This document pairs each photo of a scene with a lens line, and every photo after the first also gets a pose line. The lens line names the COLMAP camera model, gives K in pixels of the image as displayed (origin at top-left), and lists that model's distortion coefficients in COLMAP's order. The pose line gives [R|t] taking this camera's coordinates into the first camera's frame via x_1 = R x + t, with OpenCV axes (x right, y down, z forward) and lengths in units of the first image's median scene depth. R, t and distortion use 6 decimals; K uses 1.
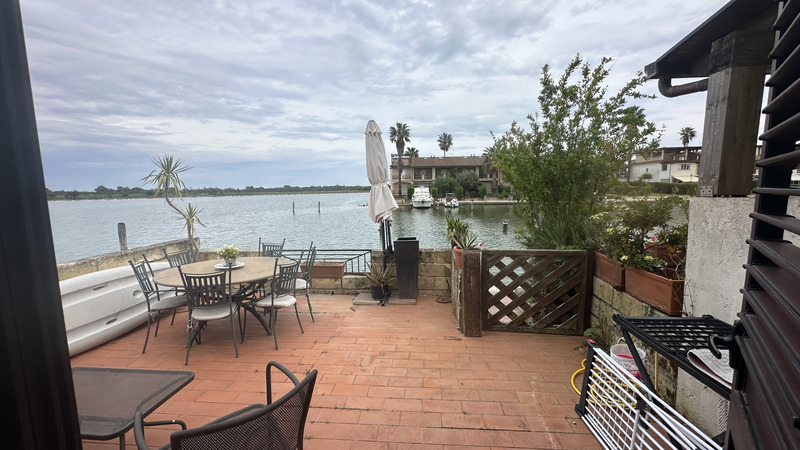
lens RADIAL K [[317.7, 0, 399.1], [0, 317.7, 228.1], [0, 0, 1]] dist [-0.003859, 0.001285]
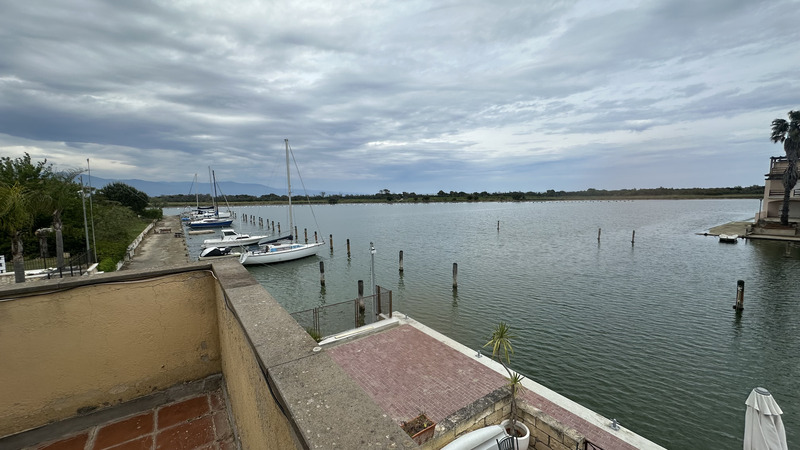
lens RADIAL K [[317.7, 0, 402.1], [0, 317.7, 226.6], [0, 0, 1]] dist [-0.003859, 0.001285]
pose [[0.644904, 0.081766, -0.759877, -0.007987], [-0.083557, 0.995844, 0.036243, -0.054872], [0.759682, 0.040120, 0.649056, -0.009950]]
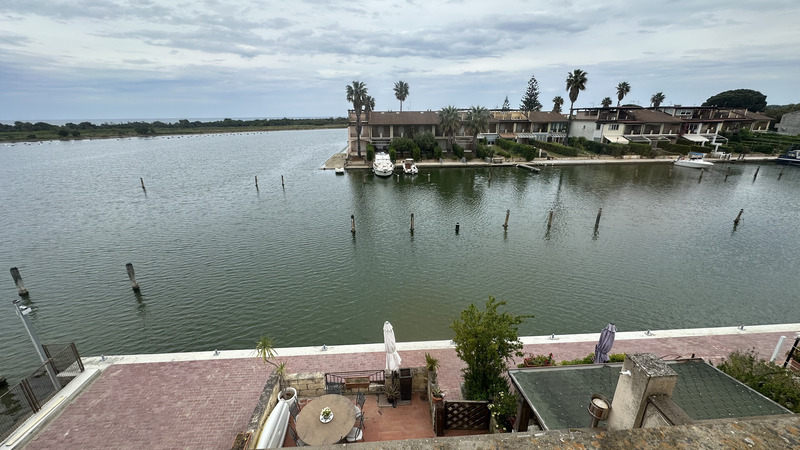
lens RADIAL K [[317.7, 0, 397.8], [0, 317.7, 227.1], [0, 0, 1]] dist [-0.003859, 0.001285]
pose [[0.990457, -0.044138, 0.130565, -0.018898], [0.015223, 0.976571, 0.214655, -0.100438], [-0.136980, -0.210619, 0.967924, -0.052984]]
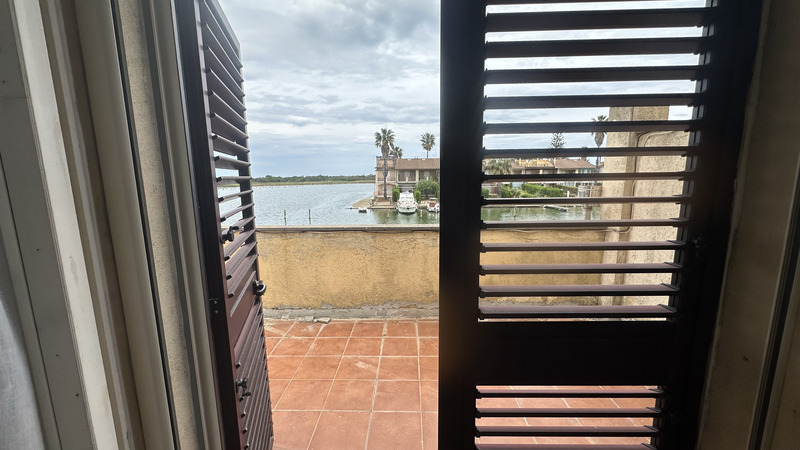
lens RADIAL K [[317.7, 0, 396.6], [0, 317.7, 225.5], [0, 0, 1]] dist [-0.003859, 0.001285]
pose [[0.998925, -0.006923, 0.045829, -0.008673], [0.005280, 0.999343, 0.035869, -0.050025], [-0.046048, -0.035588, 0.998305, -0.054190]]
